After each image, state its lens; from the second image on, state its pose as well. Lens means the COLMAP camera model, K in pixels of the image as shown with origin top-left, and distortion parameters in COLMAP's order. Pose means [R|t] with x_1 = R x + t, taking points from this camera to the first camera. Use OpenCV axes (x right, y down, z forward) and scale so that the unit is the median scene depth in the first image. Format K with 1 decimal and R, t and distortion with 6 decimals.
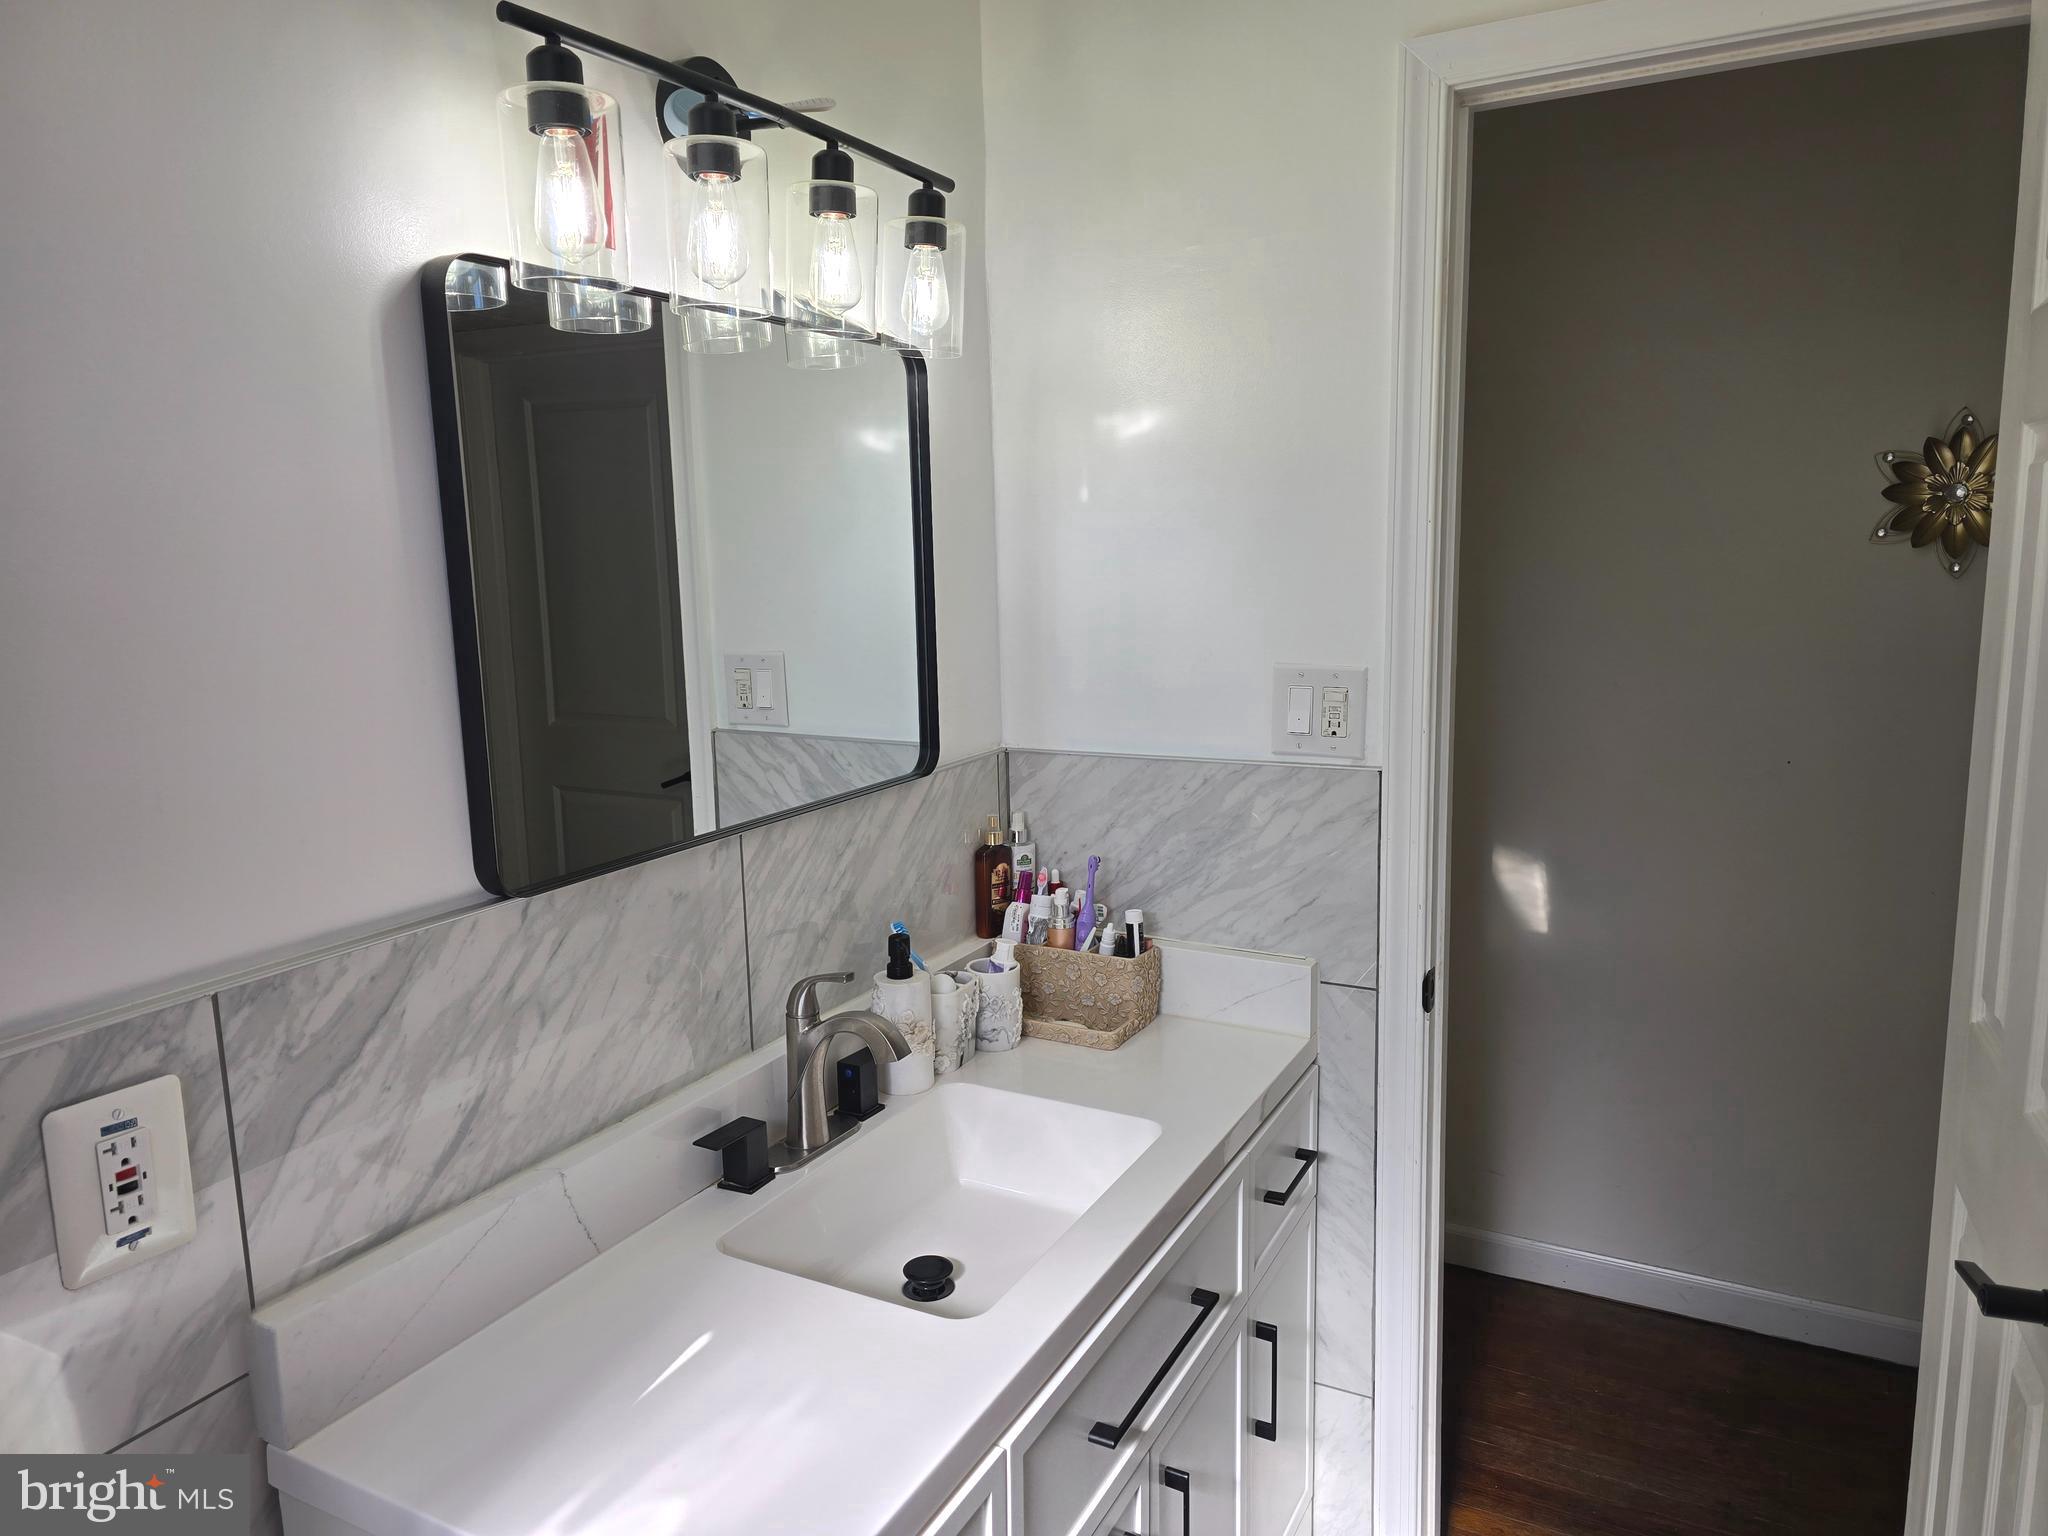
lens RADIAL K [[1378.9, 0, 1020.4], [0, 1378.9, 759.2], [0, 0, 1]] dist [0.000860, -0.000178]
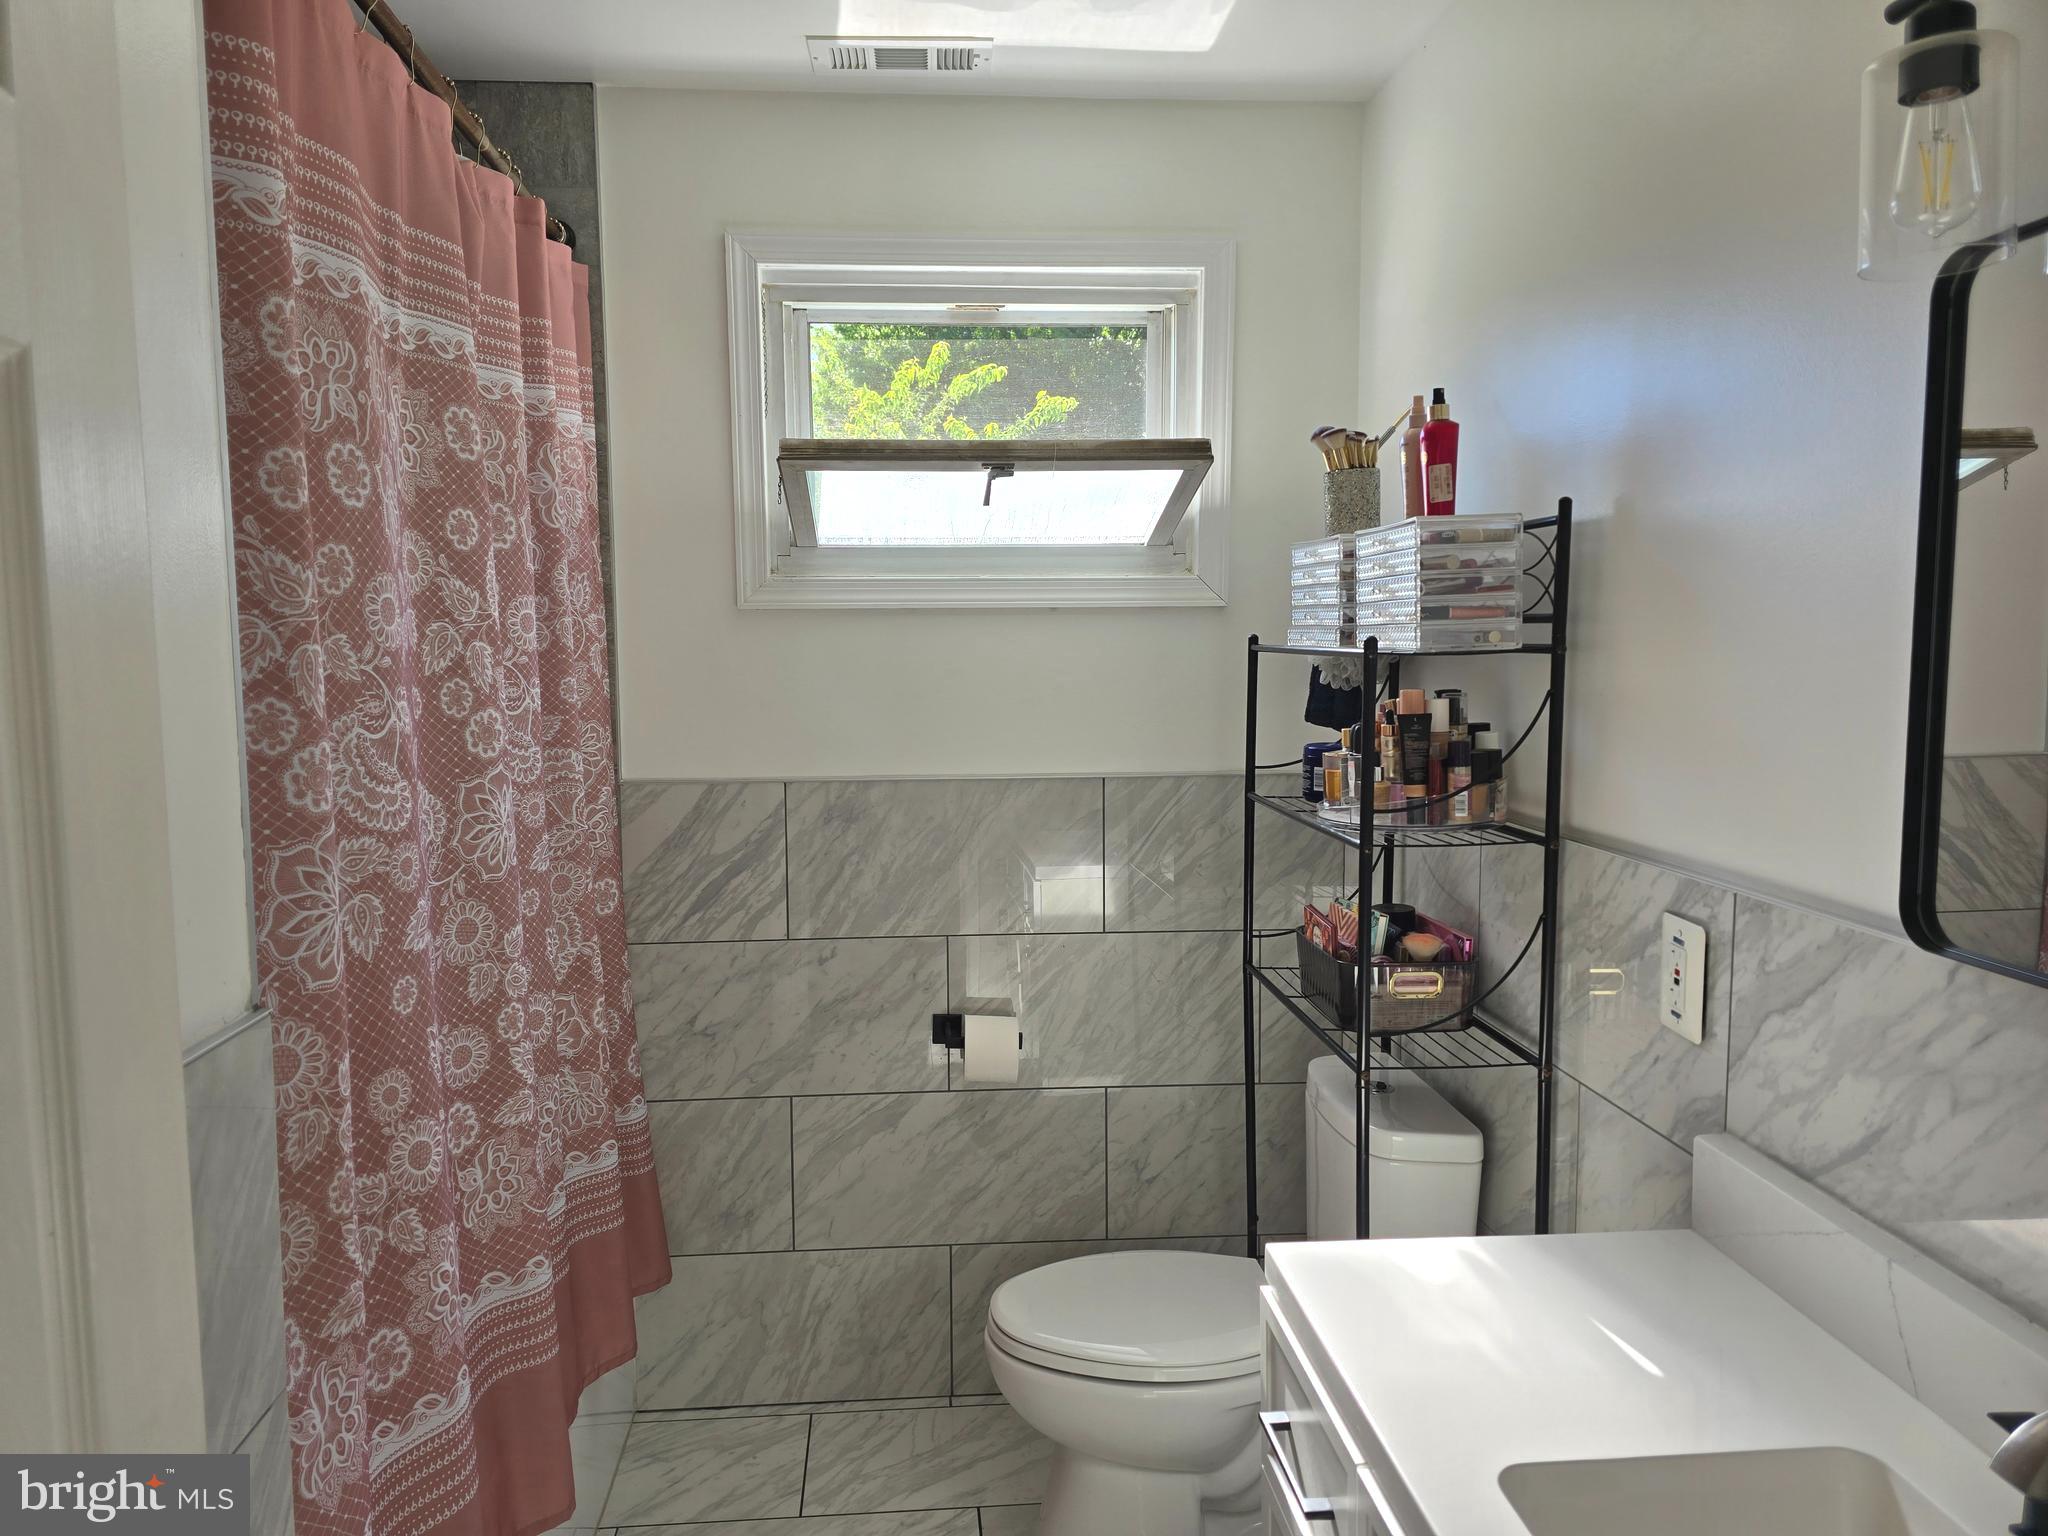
lens RADIAL K [[1378.9, 0, 1020.0], [0, 1378.9, 766.3], [0, 0, 1]] dist [0.000860, -0.000178]
pose [[-0.838864, 0.073864, -0.539307, 0.687336], [-0.068784, 0.968425, 0.239627, -0.213424], [0.539978, 0.238110, -0.807296, 1.533053]]
